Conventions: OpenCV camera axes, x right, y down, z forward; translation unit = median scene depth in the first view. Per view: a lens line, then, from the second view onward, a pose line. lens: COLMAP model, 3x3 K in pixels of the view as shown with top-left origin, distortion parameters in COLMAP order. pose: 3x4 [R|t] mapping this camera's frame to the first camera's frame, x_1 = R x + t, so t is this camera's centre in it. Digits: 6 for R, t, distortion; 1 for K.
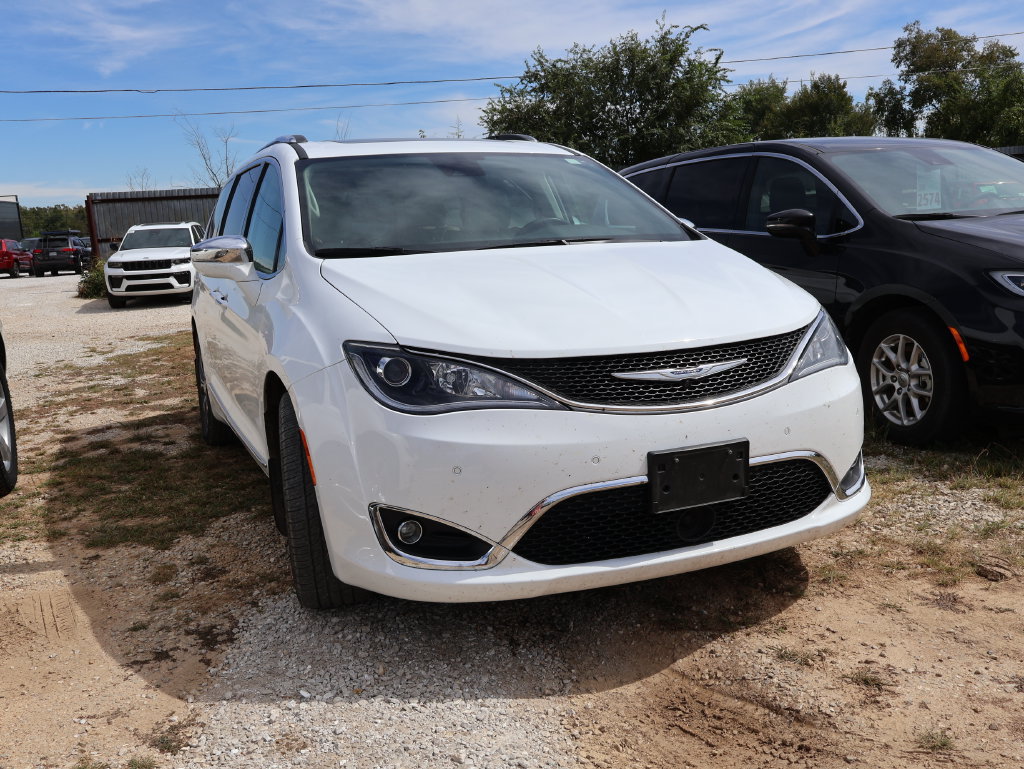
lens RADIAL K [[951.2, 0, 511.2], [0, 951.2, 395.9], [0, 0, 1]] dist [-0.003479, 0.006837]
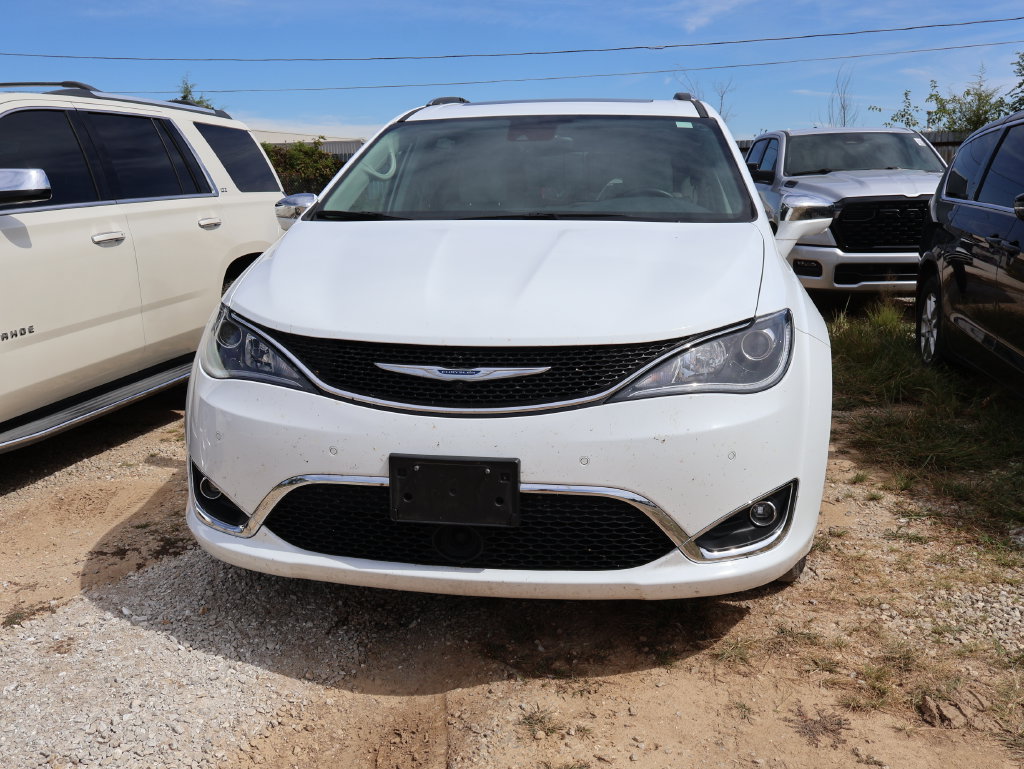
lens RADIAL K [[952.0, 0, 510.2], [0, 952.0, 388.8], [0, 0, 1]] dist [-0.007340, 0.009190]
pose [[0.847731, 0.144339, -0.510409, 0.585817], [-0.124107, 0.989528, 0.073702, -0.070071], [0.515702, 0.000866, 0.856767, 0.230987]]
